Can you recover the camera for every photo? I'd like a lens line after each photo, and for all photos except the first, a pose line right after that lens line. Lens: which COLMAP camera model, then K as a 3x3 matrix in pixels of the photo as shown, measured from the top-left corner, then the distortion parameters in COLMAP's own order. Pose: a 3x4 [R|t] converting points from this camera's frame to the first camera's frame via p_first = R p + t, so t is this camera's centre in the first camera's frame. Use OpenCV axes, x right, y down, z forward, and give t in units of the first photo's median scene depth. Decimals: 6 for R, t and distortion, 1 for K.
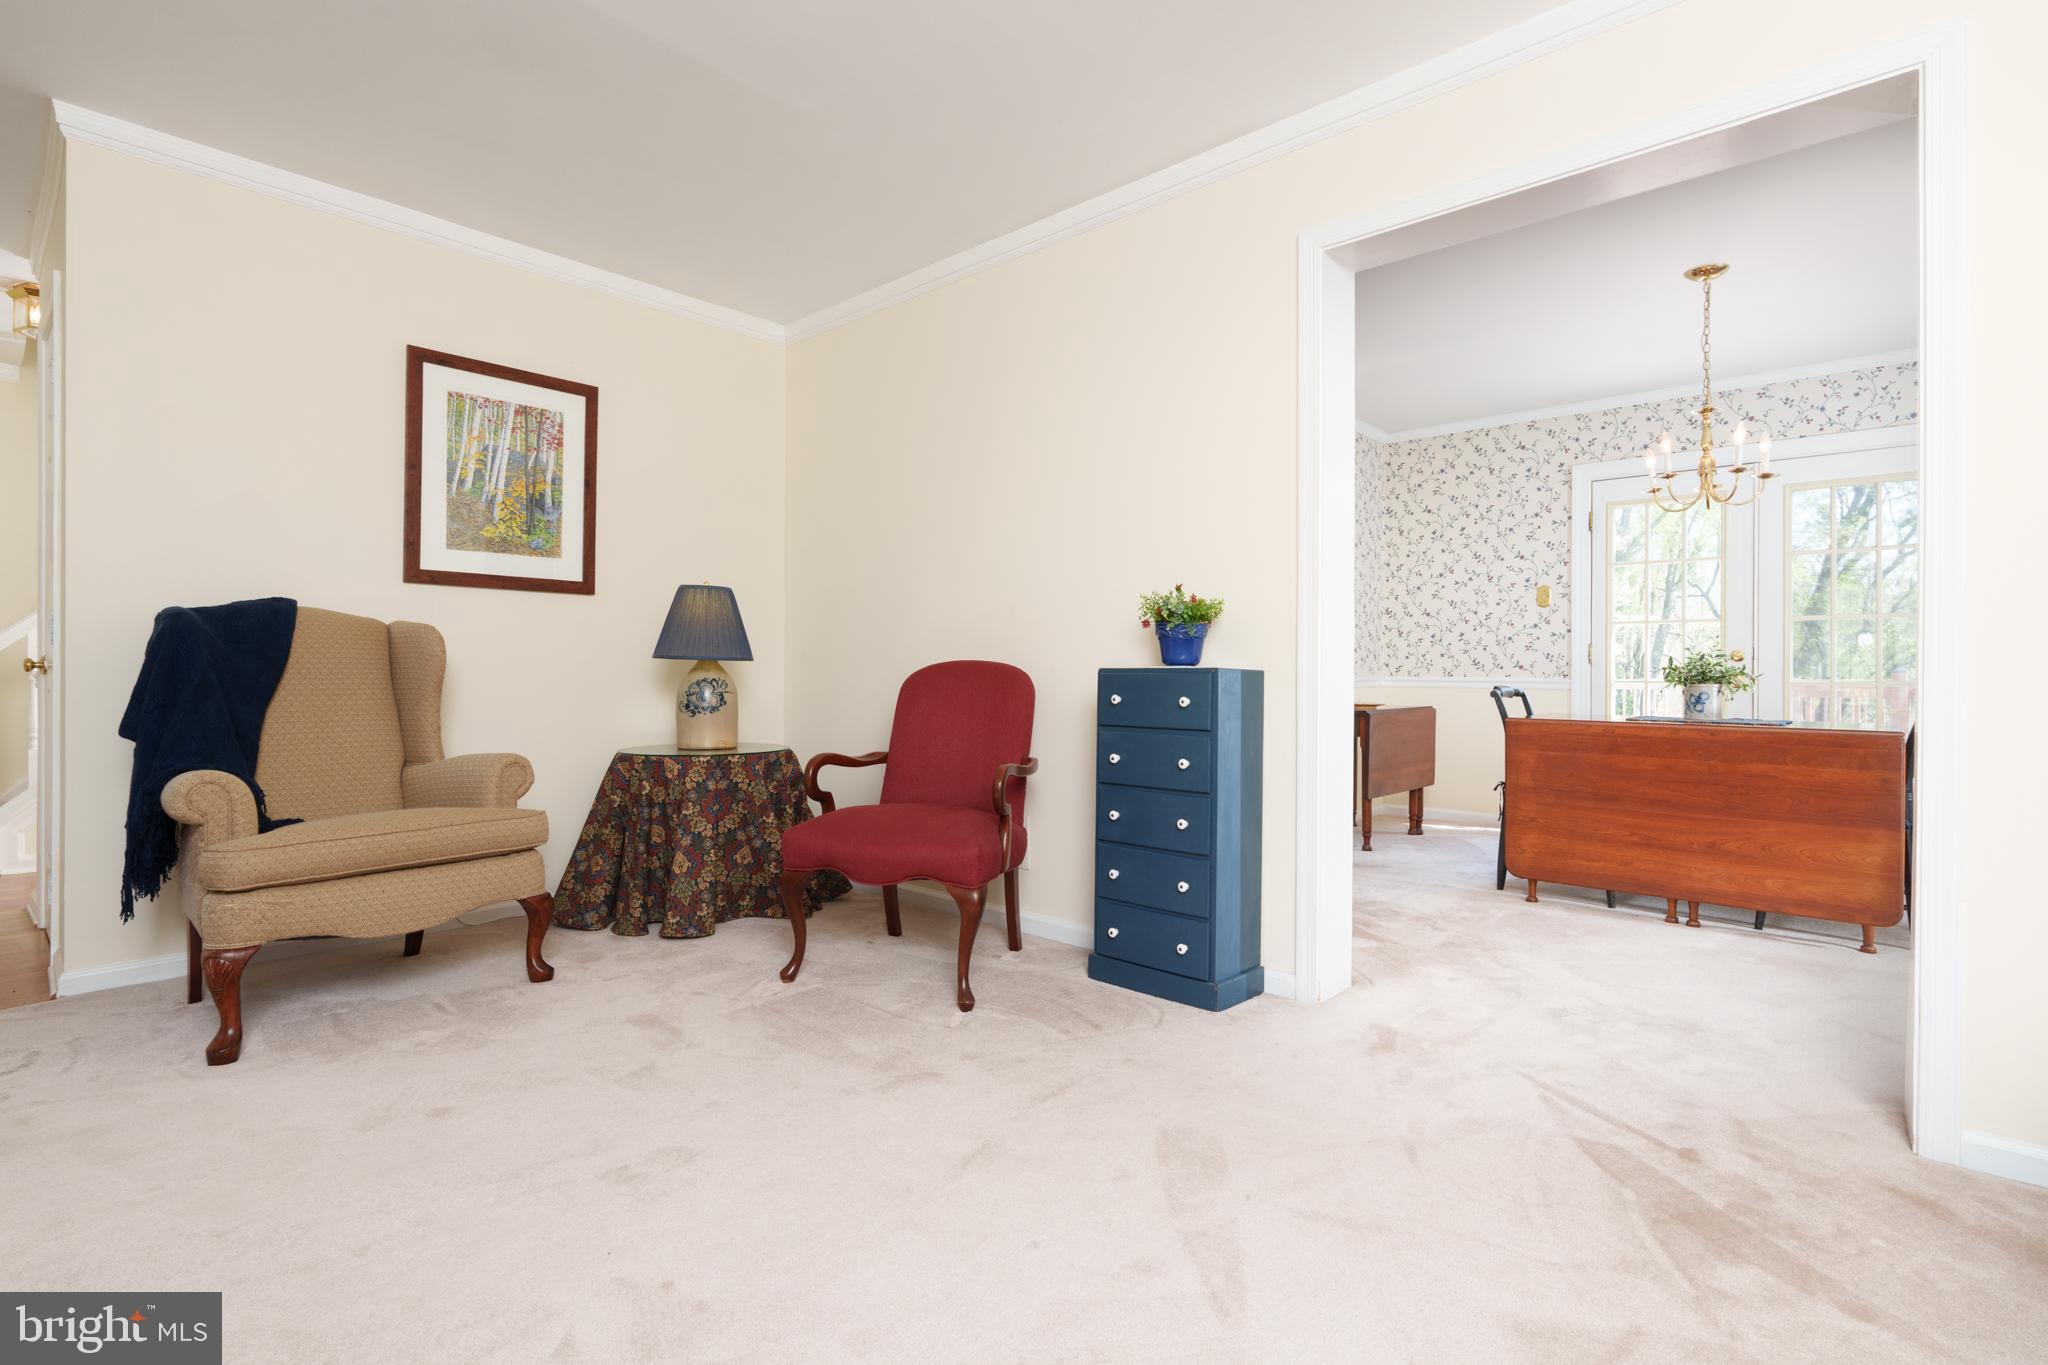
lens RADIAL K [[981.2, 0, 1024.0], [0, 981.2, 682.5], [0, 0, 1]] dist [0.000865, 0.000068]
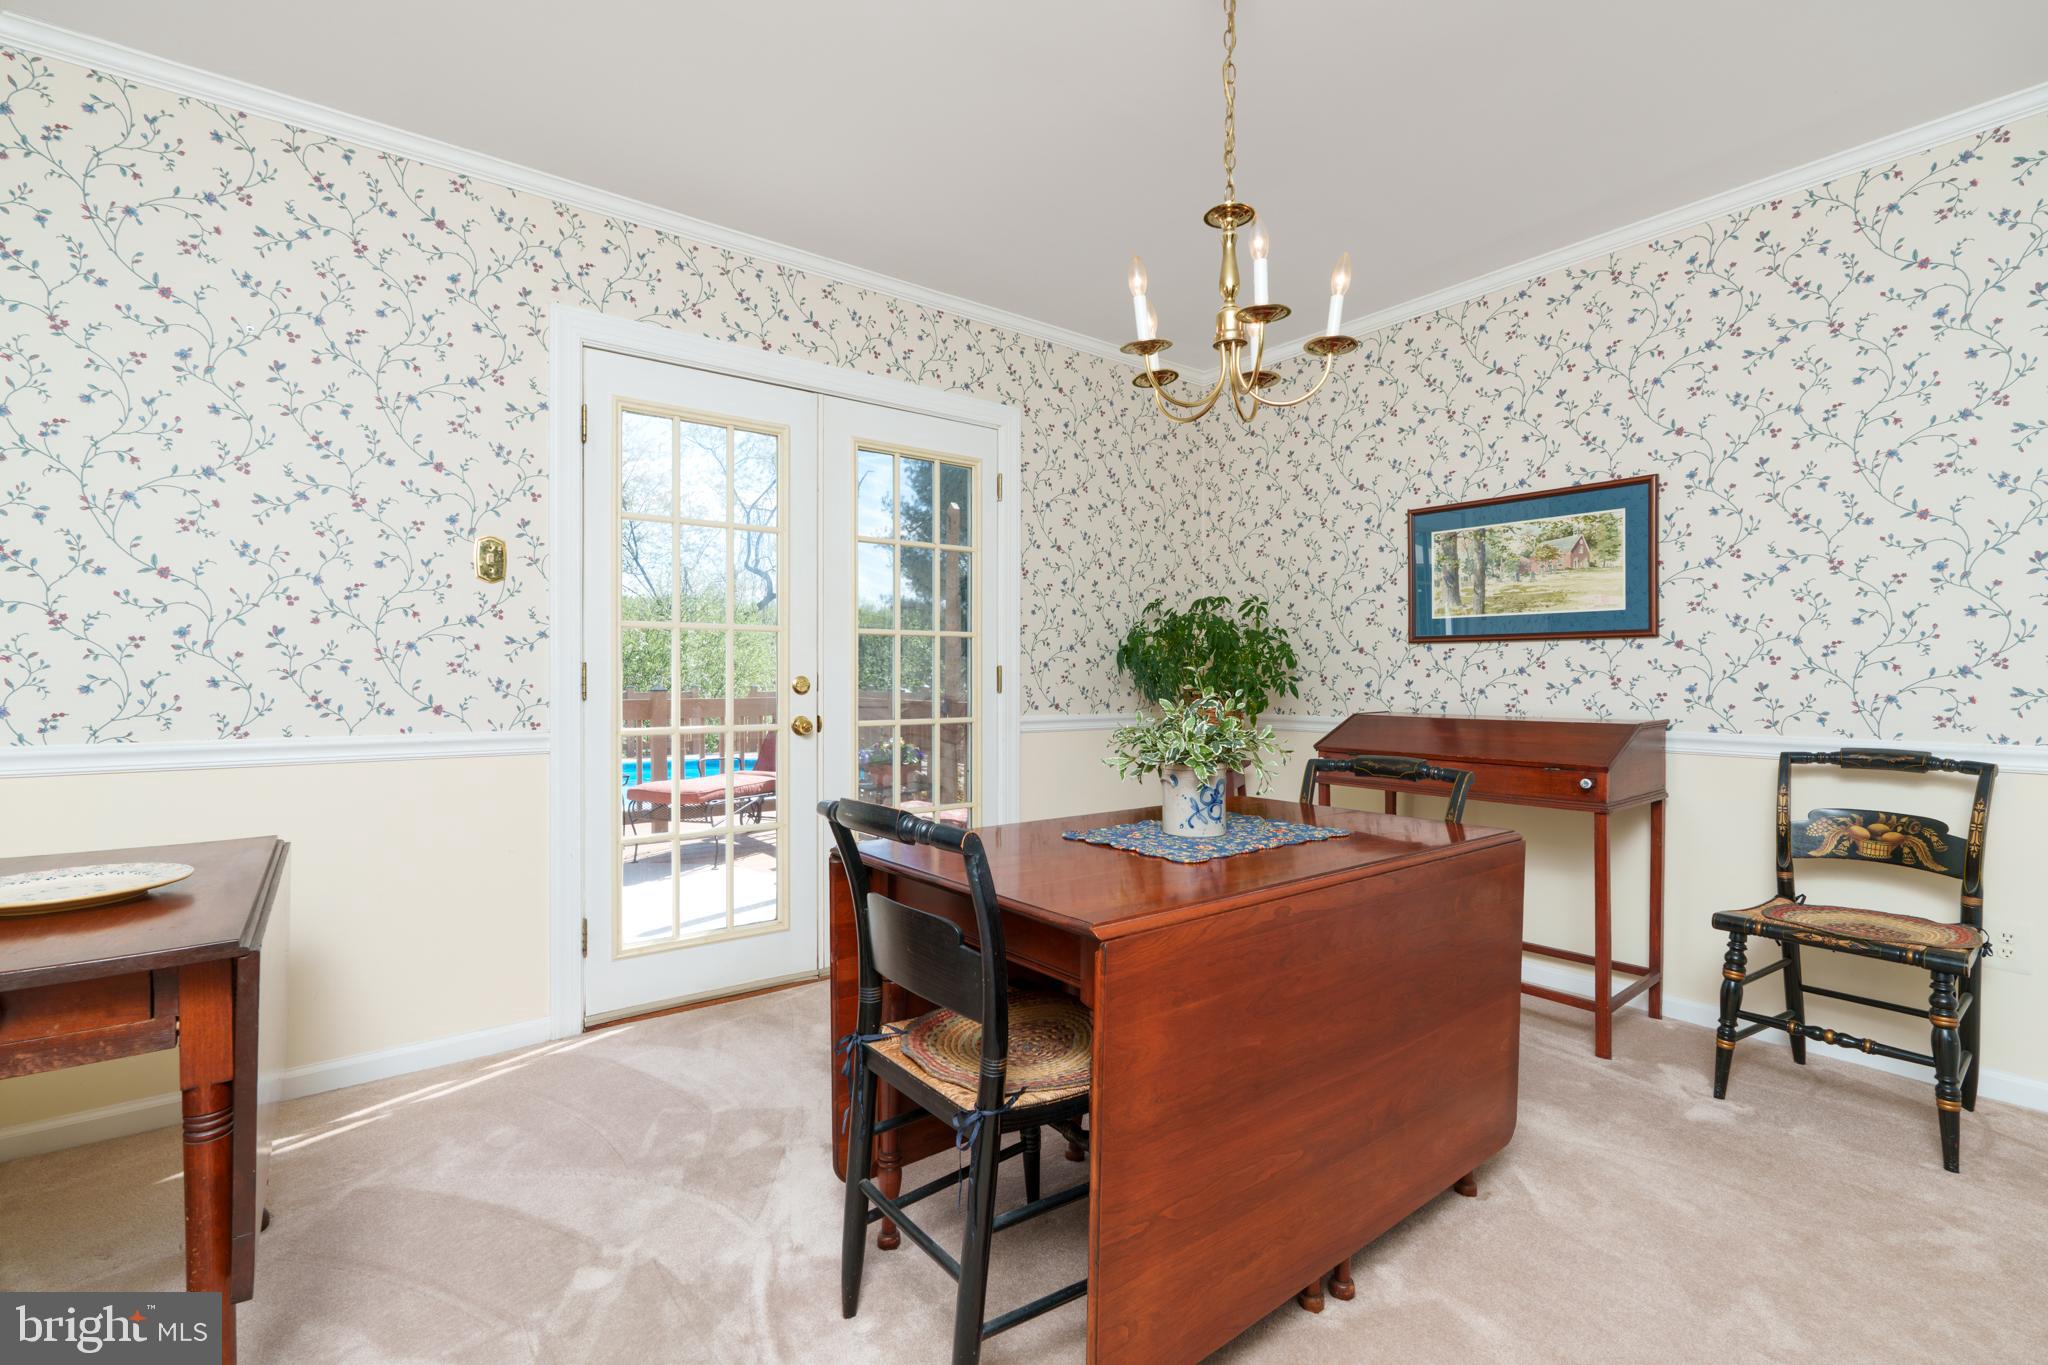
lens RADIAL K [[923.5, 0, 1027.9], [0, 923.5, 678.5], [0, 0, 1]] dist [0.002487, 0.000172]
pose [[0.173905, -0.014800, 0.984651, 0.134799], [0.006441, 0.999883, 0.013892, -0.034619], [-0.984741, 0.003926, 0.173980, 0.665140]]
